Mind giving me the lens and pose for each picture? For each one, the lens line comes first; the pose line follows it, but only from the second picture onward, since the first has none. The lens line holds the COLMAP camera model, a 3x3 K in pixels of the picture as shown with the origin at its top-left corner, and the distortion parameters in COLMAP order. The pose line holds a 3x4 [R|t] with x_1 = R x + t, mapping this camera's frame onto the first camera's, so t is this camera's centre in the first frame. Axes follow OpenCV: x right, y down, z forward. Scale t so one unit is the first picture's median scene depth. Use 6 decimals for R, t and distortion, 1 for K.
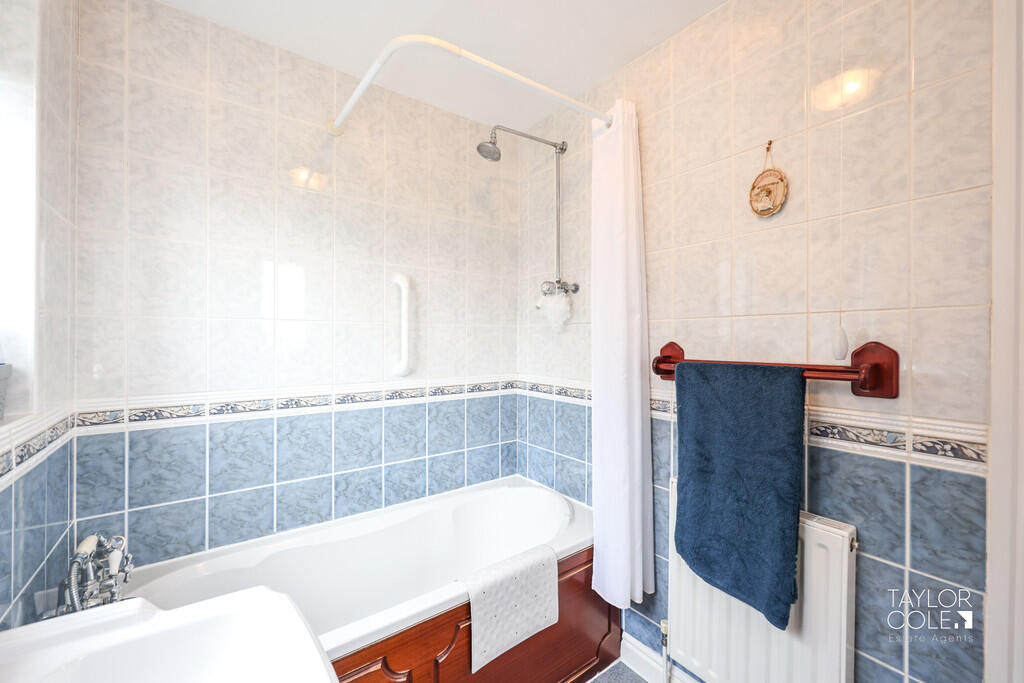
lens RADIAL K [[407.7, 0, 510.5], [0, 407.7, 341.5], [0, 0, 1]] dist [-0.003025, 0.000024]
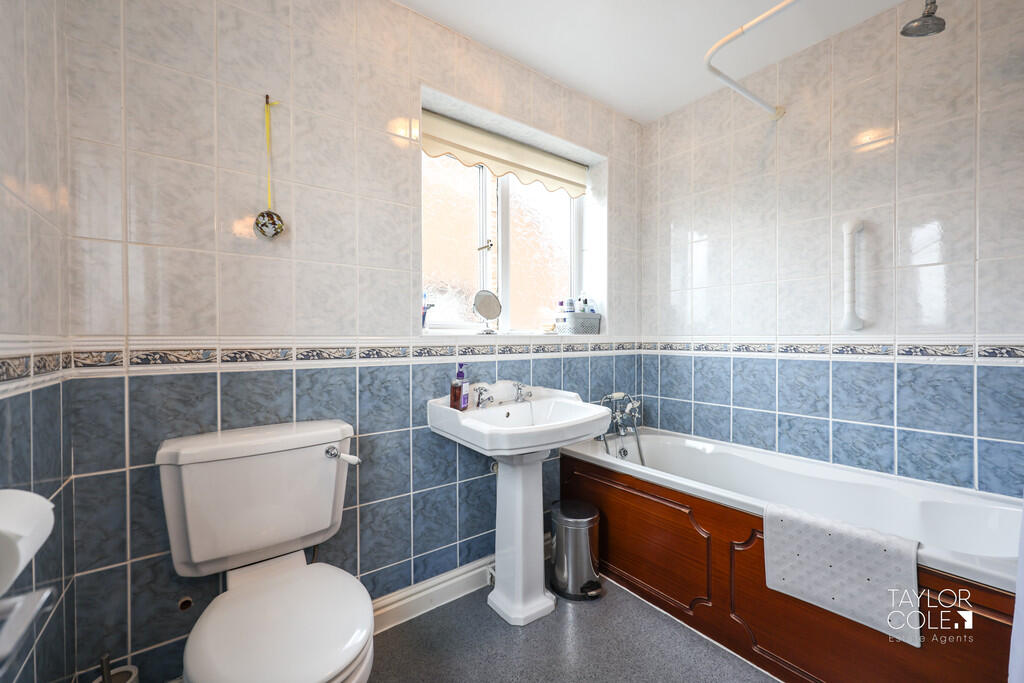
lens RADIAL K [[407.7, 0, 512.3], [0, 407.7, 339.8], [0, 0, 1]] dist [-0.003025, 0.000024]
pose [[0.026471, 0.002899, -0.999645, 0.685478], [-0.001078, 0.999995, 0.002872, 0.113169], [0.999649, 0.001002, 0.026474, 0.211788]]
